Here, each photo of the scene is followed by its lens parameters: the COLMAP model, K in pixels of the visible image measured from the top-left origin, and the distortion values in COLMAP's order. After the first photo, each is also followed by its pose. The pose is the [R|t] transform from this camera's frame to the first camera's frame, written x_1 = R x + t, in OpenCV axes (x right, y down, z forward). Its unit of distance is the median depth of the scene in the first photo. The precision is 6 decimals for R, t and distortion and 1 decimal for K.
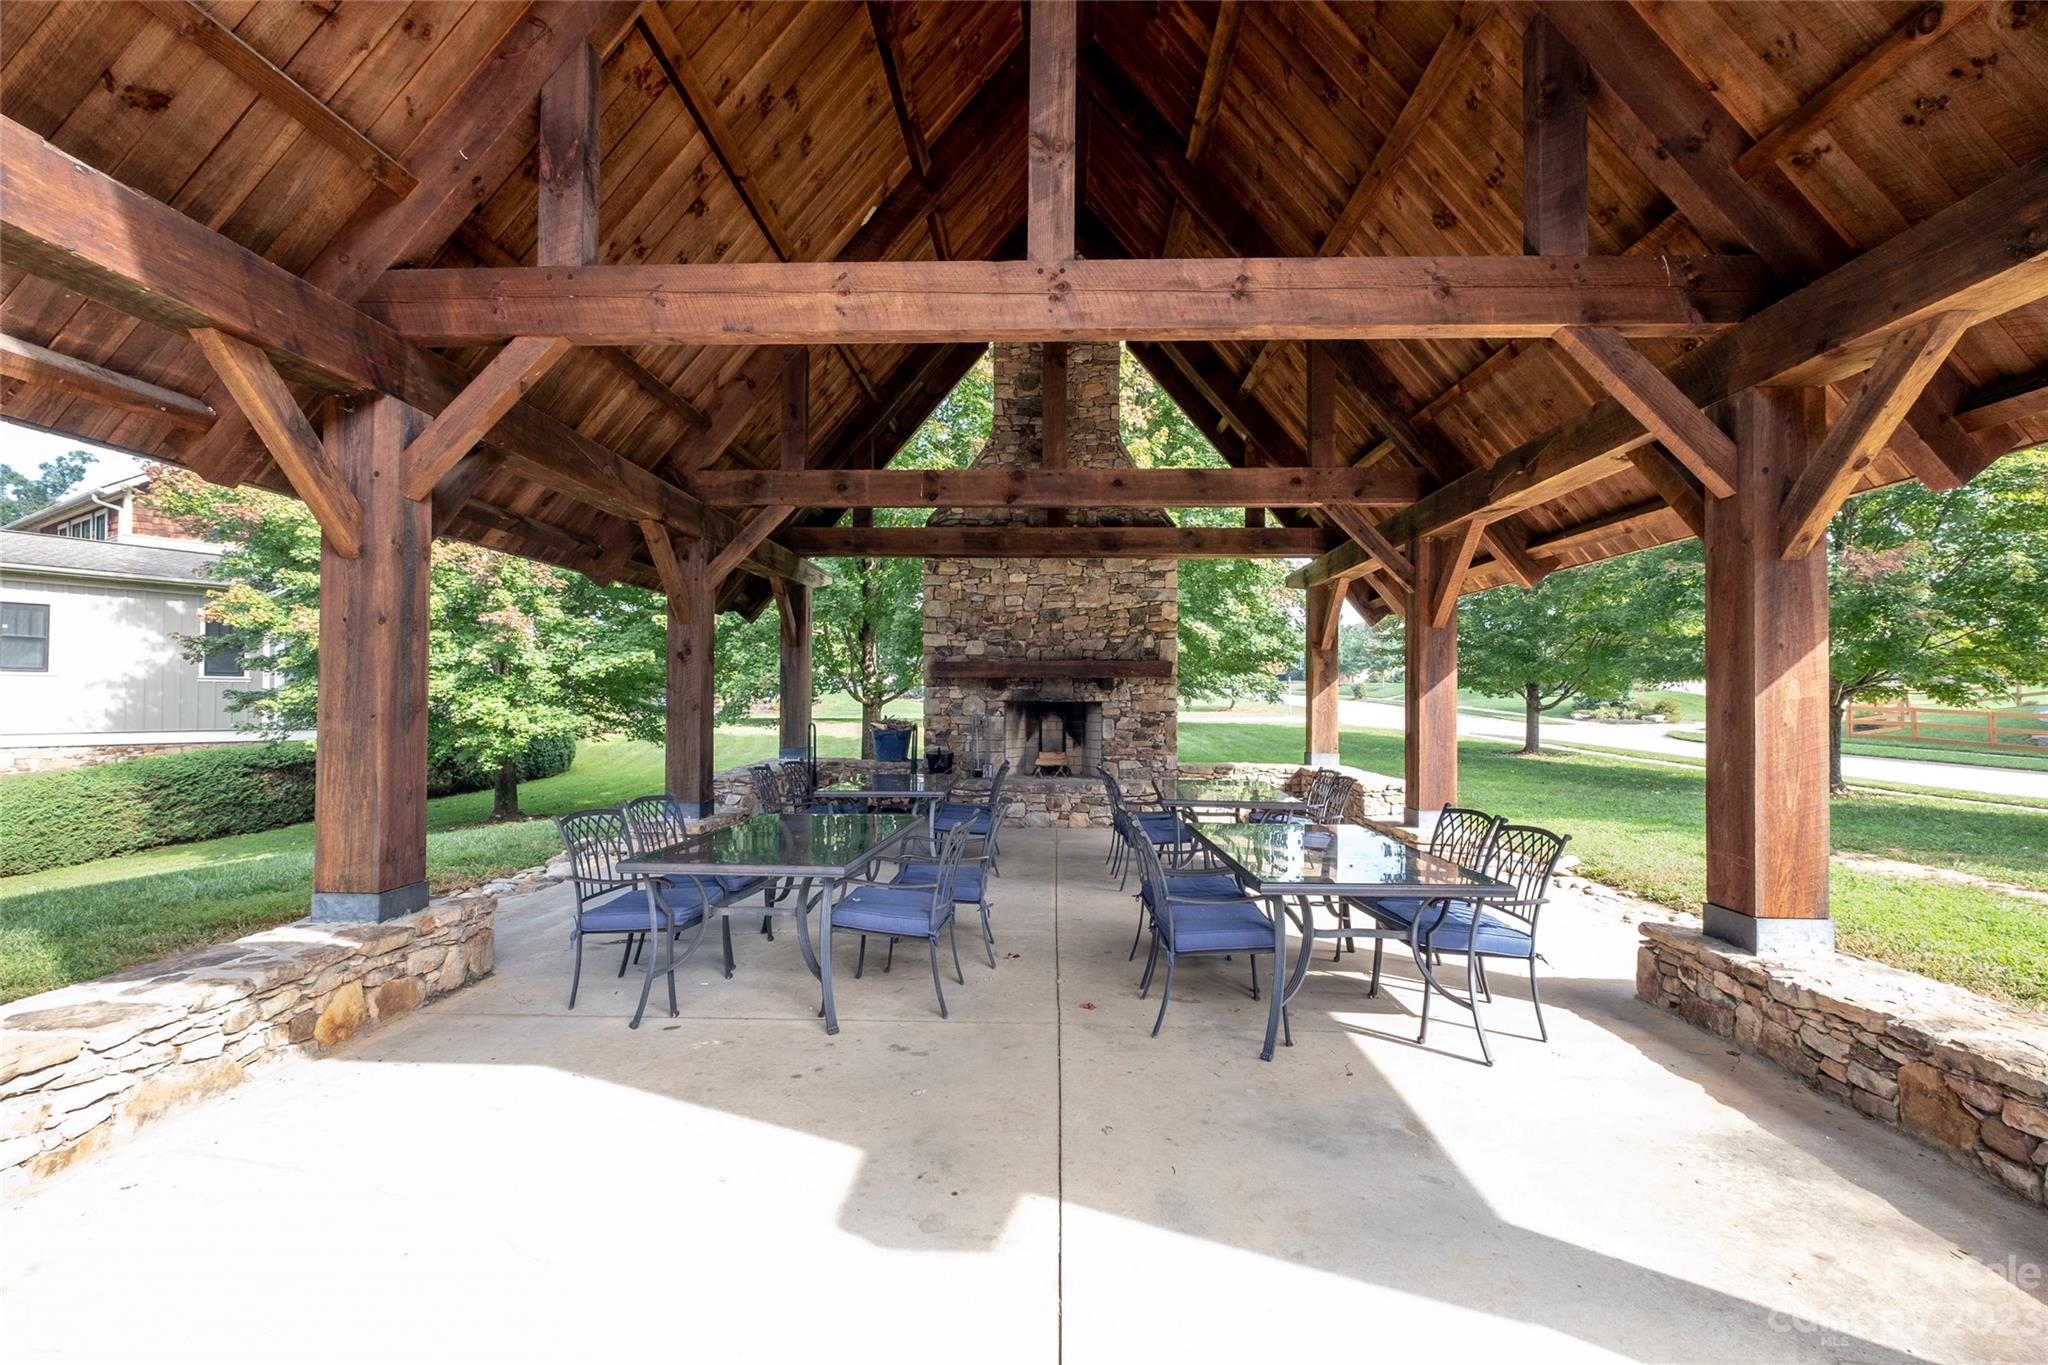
lens RADIAL K [[899.9, 0, 1024.0], [0, 899.9, 682.5], [0, 0, 1]] dist [-0.003724, -0.000003]
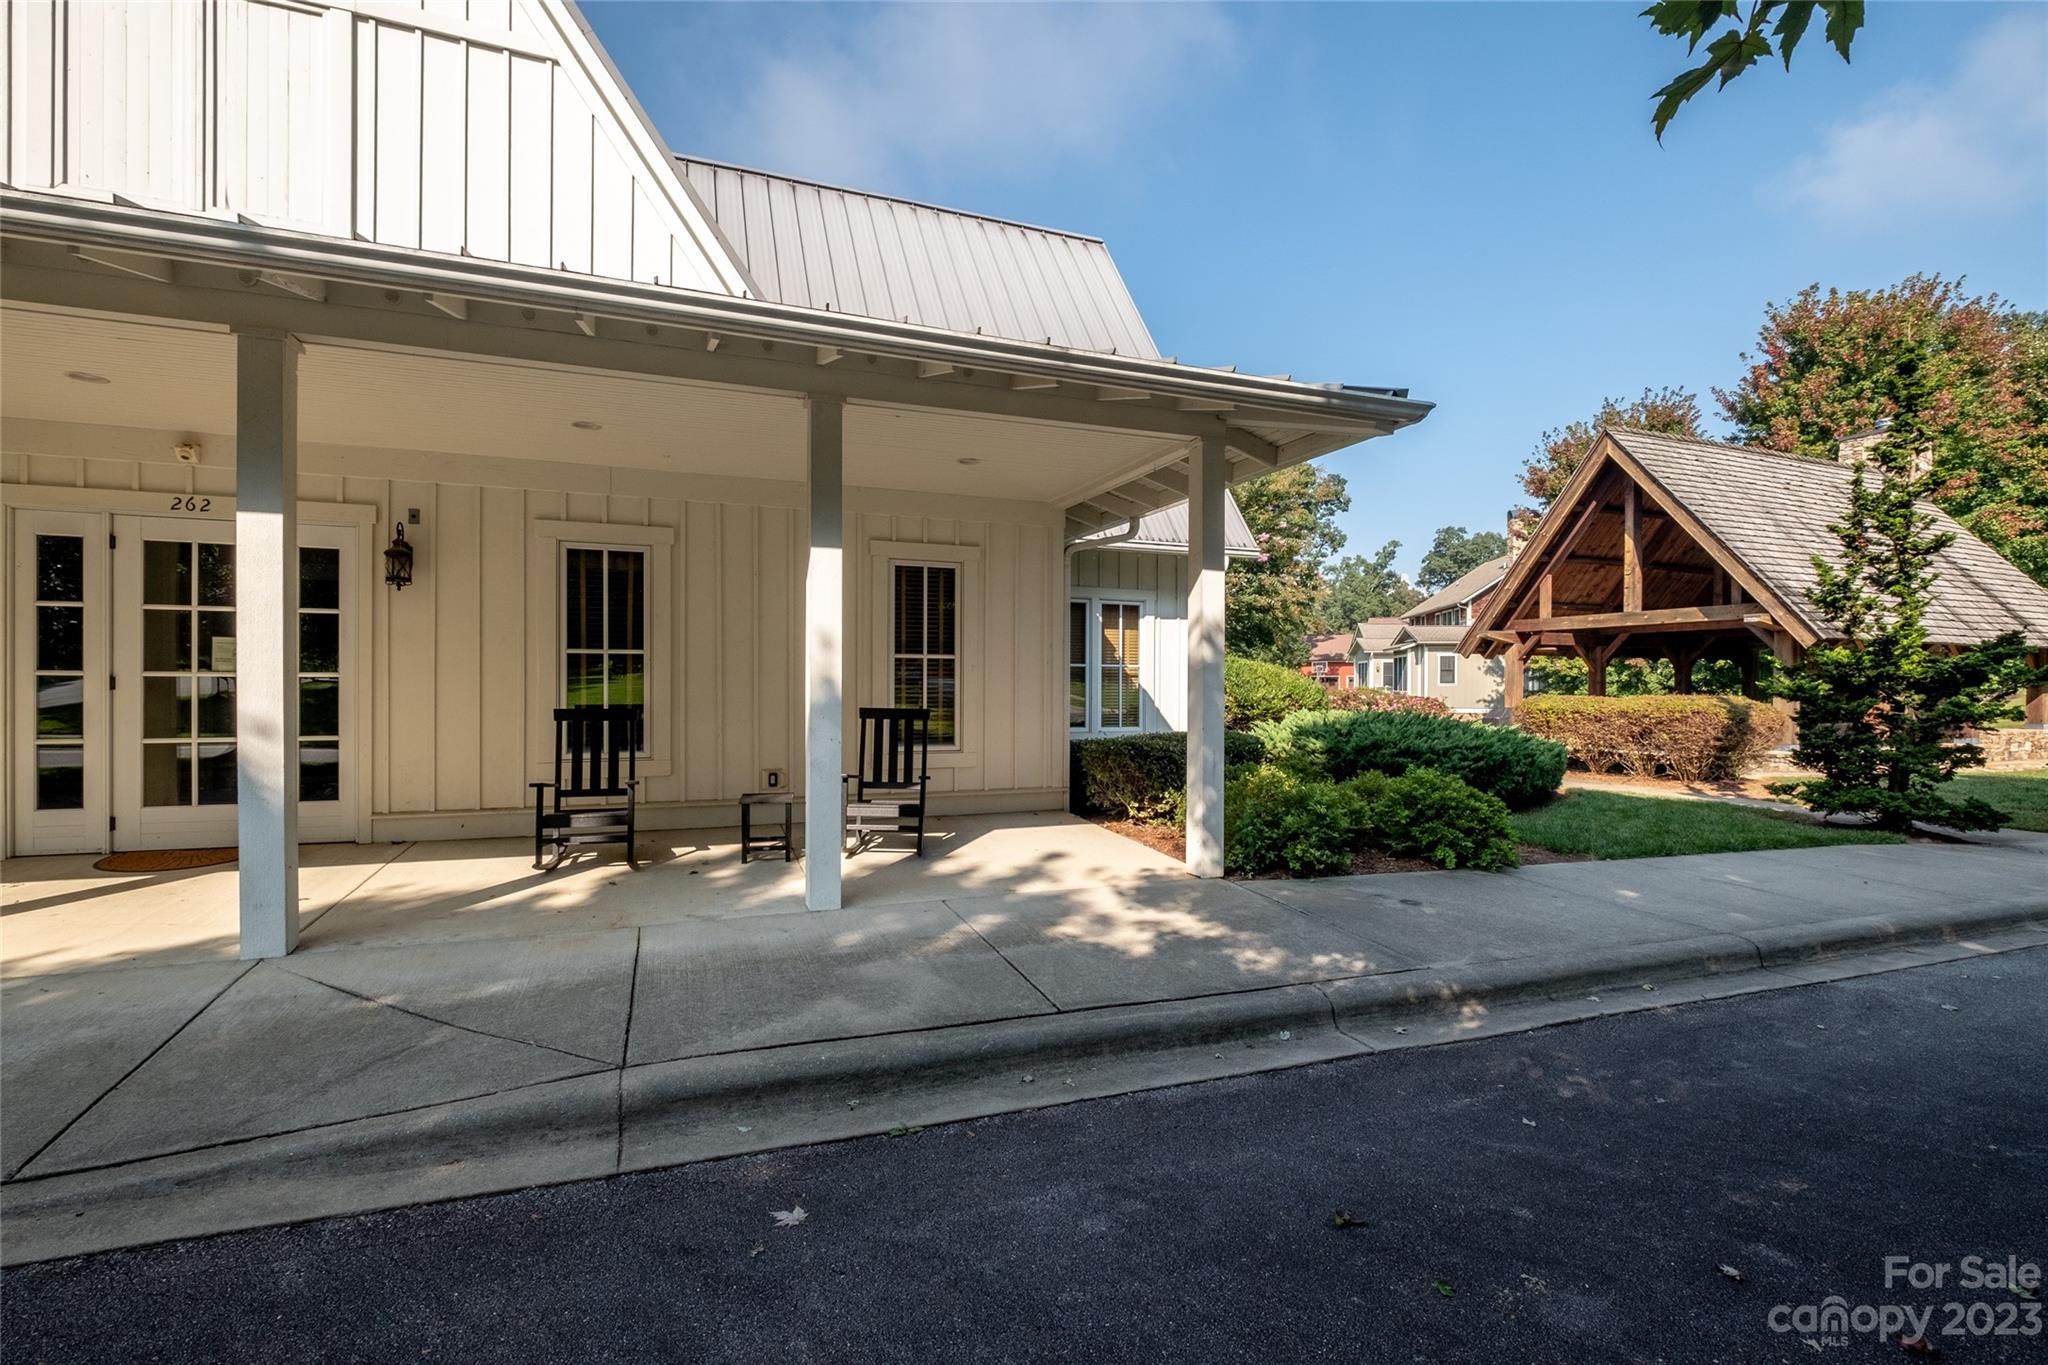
lens RADIAL K [[919.6, 0, 1024.0], [0, 919.6, 682.5], [0, 0, 1]] dist [-0.001758, -0.000704]
pose [[0.408619, -0.006993, -0.912678, 1.302030], [0.013518, 0.999907, -0.001609, -0.043738], [0.912605, -0.011680, 0.408676, -1.964182]]
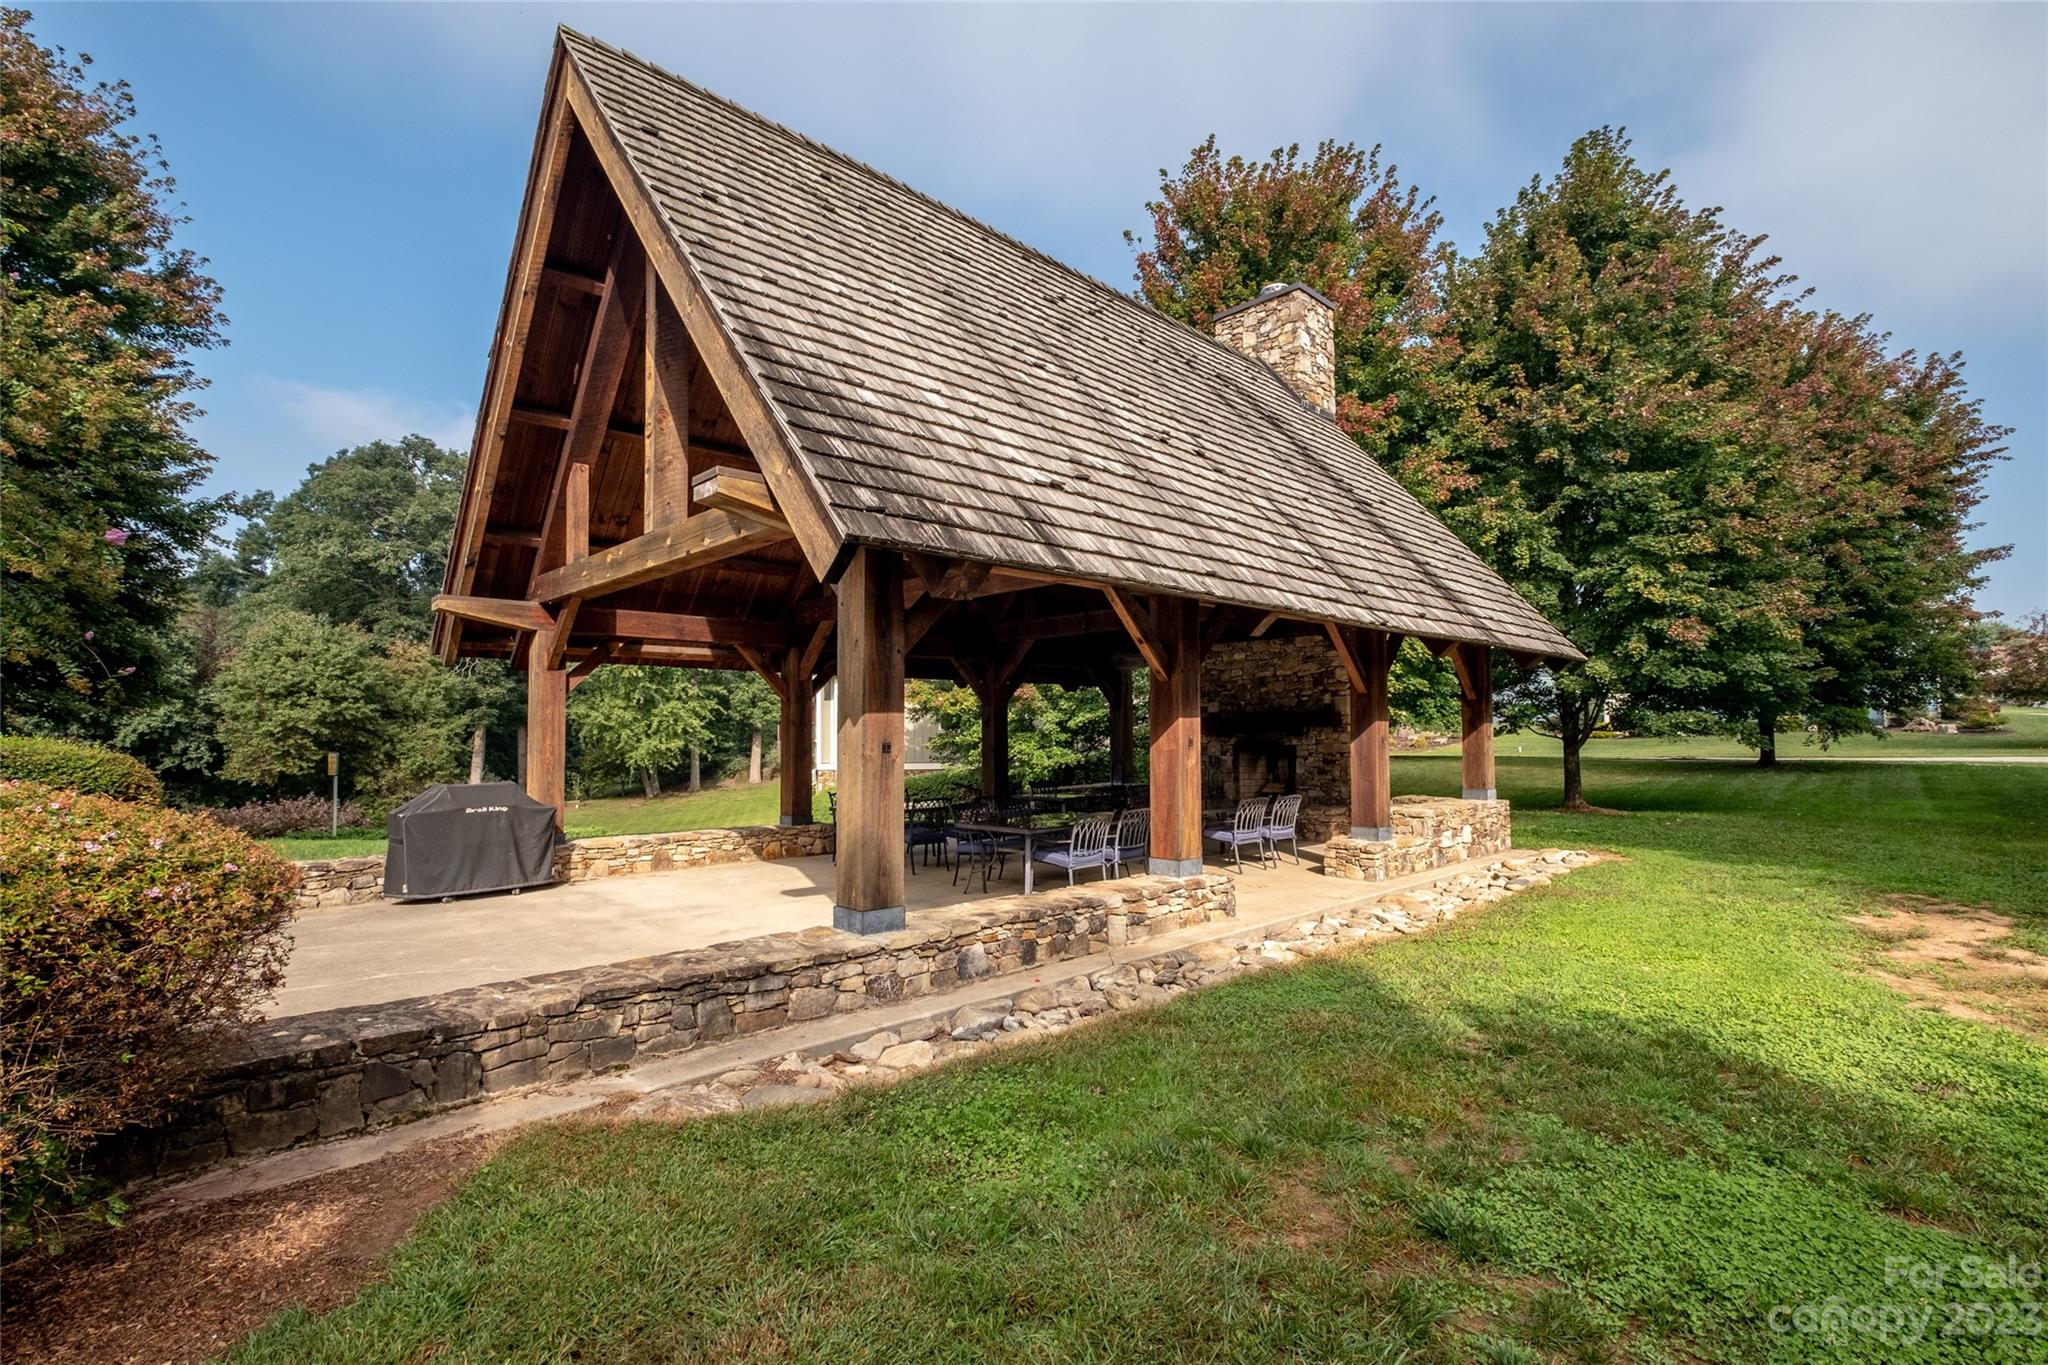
lens RADIAL K [[899.9, 0, 1024.0], [0, 899.9, 682.5], [0, 0, 1]] dist [-0.003724, -0.000003]
pose [[0.708933, -0.049892, -0.703508, 0.739503], [0.025155, 0.998649, -0.045473, -0.020569], [0.704827, 0.014541, 0.709231, -0.222553]]
